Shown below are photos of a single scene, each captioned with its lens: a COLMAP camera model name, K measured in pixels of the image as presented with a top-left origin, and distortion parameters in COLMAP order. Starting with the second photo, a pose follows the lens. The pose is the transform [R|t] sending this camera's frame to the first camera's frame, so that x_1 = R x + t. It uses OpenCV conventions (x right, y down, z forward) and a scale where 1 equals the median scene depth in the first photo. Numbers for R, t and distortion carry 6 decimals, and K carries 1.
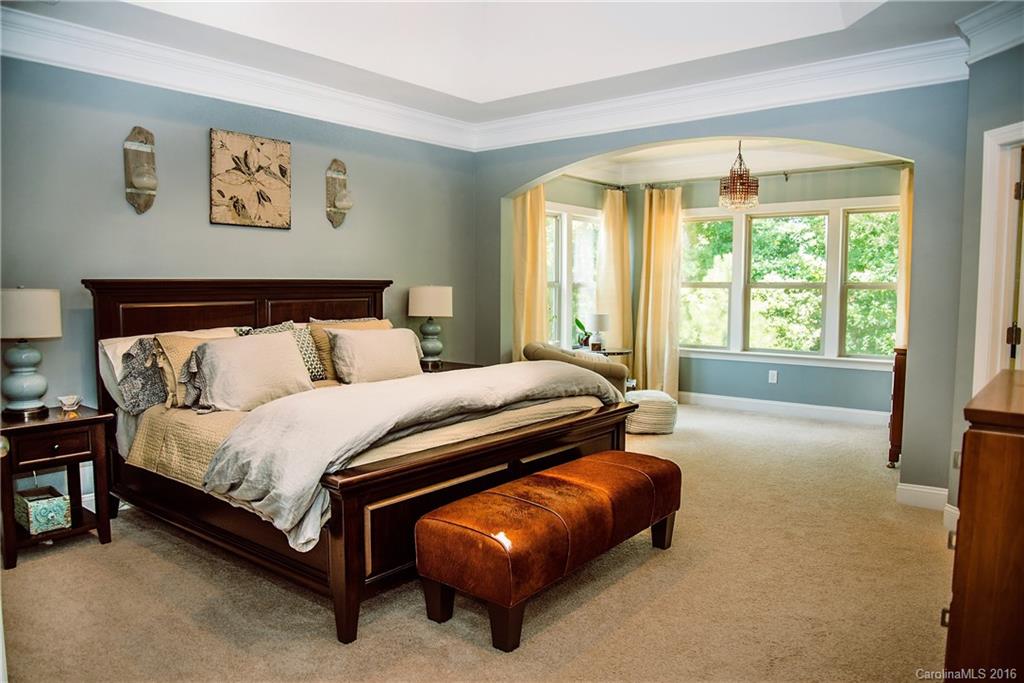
lens RADIAL K [[710.8, 0, 508.1], [0, 710.8, 343.3], [0, 0, 1]] dist [-0.086911, 0.032564]
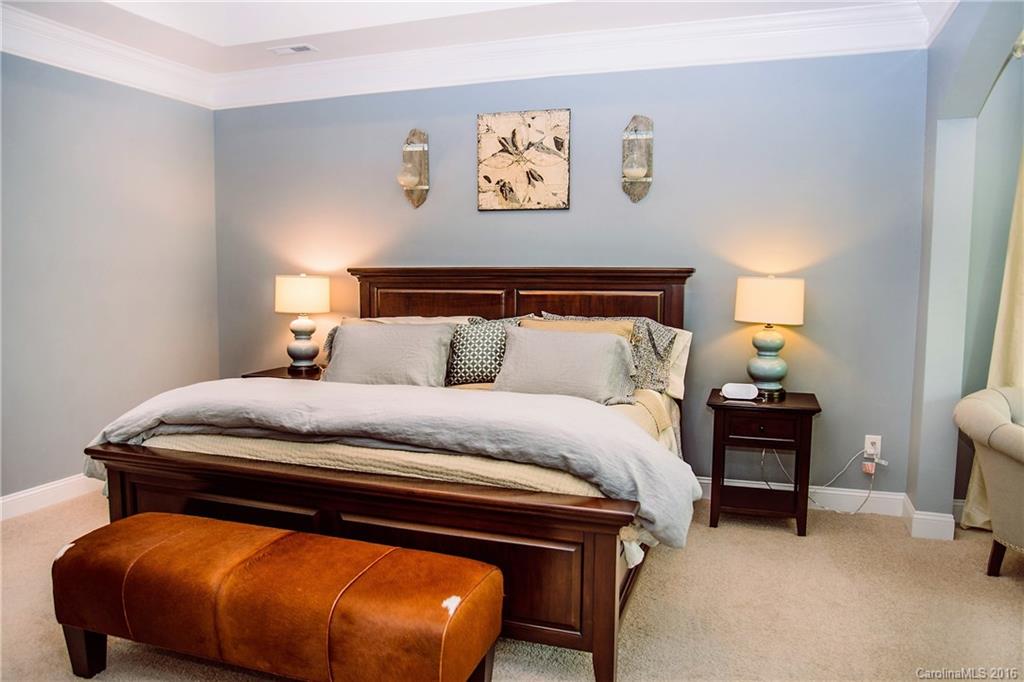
lens RADIAL K [[710.8, 0, 495.4], [0, 710.8, 372.2], [0, 0, 1]] dist [-0.086911, 0.032564]
pose [[0.338104, 0.127989, -0.932365, 0.541277], [-0.079251, 0.991062, 0.107308, -0.052353], [0.937766, 0.037610, 0.345225, 0.666108]]
